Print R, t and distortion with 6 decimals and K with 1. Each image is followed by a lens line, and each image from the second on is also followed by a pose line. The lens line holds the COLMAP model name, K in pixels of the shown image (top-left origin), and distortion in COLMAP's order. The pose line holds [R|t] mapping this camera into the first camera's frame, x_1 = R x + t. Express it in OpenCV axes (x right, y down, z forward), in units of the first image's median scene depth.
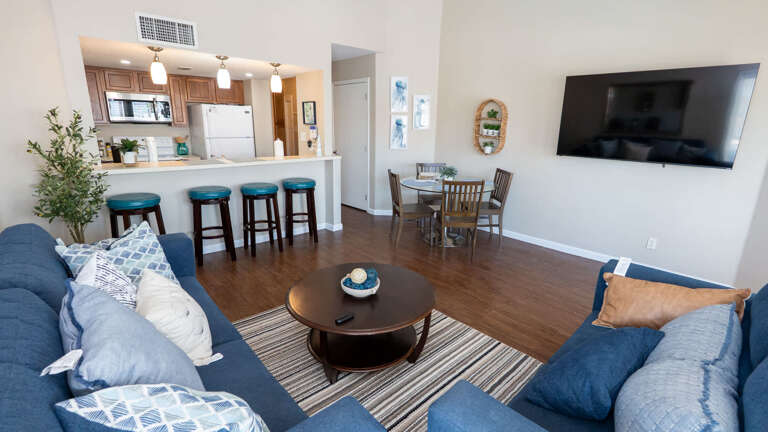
lens RADIAL K [[352.1, 0, 387.9], [0, 352.1, 215.2], [0, 0, 1]] dist [-0.003814, -0.000079]
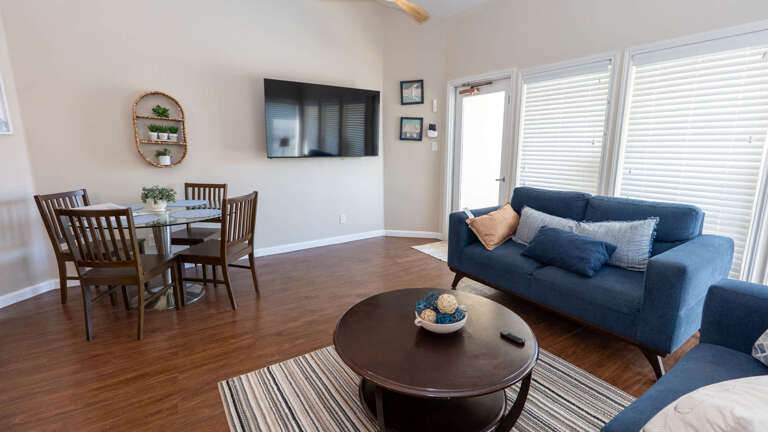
lens RADIAL K [[352.1, 0, 387.9], [0, 352.1, 215.2], [0, 0, 1]] dist [-0.003814, -0.000079]
pose [[0.161016, -0.205449, 0.965331, -0.413803], [0.254539, 0.953650, 0.160506, -0.085510], [-0.953564, 0.219871, 0.205848, 0.482012]]
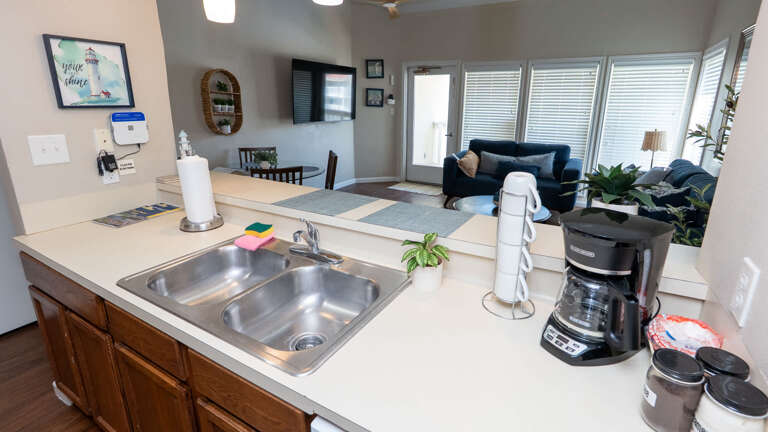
lens RADIAL K [[361.4, 0, 386.3], [0, 361.4, 202.8], [0, 0, 1]] dist [-0.004220, -0.000650]
pose [[-0.294746, -0.278554, 0.914074, -0.754597], [0.234772, 0.906141, 0.351840, -0.269243], [-0.926287, 0.318303, -0.201685, 0.976477]]
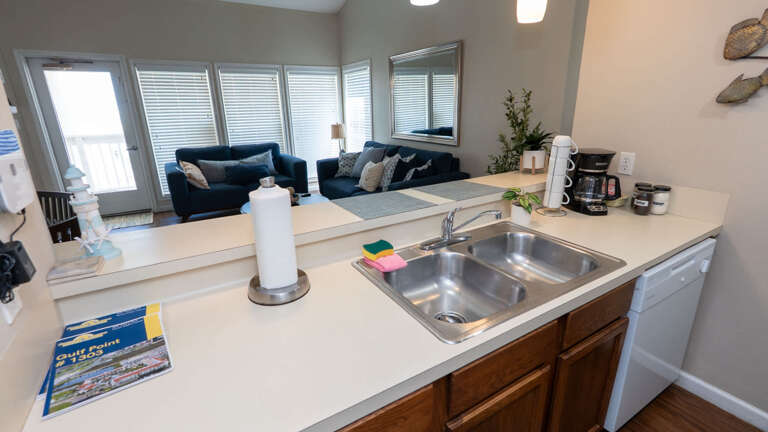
lens RADIAL K [[352.1, 0, 387.9], [0, 352.1, 215.2], [0, 0, 1]] dist [-0.003814, -0.000079]
pose [[-0.982214, -0.061547, 0.177393, -0.456884], [0.044141, 0.842591, 0.536742, -0.338709], [-0.182505, 0.535026, -0.824887, 1.267467]]
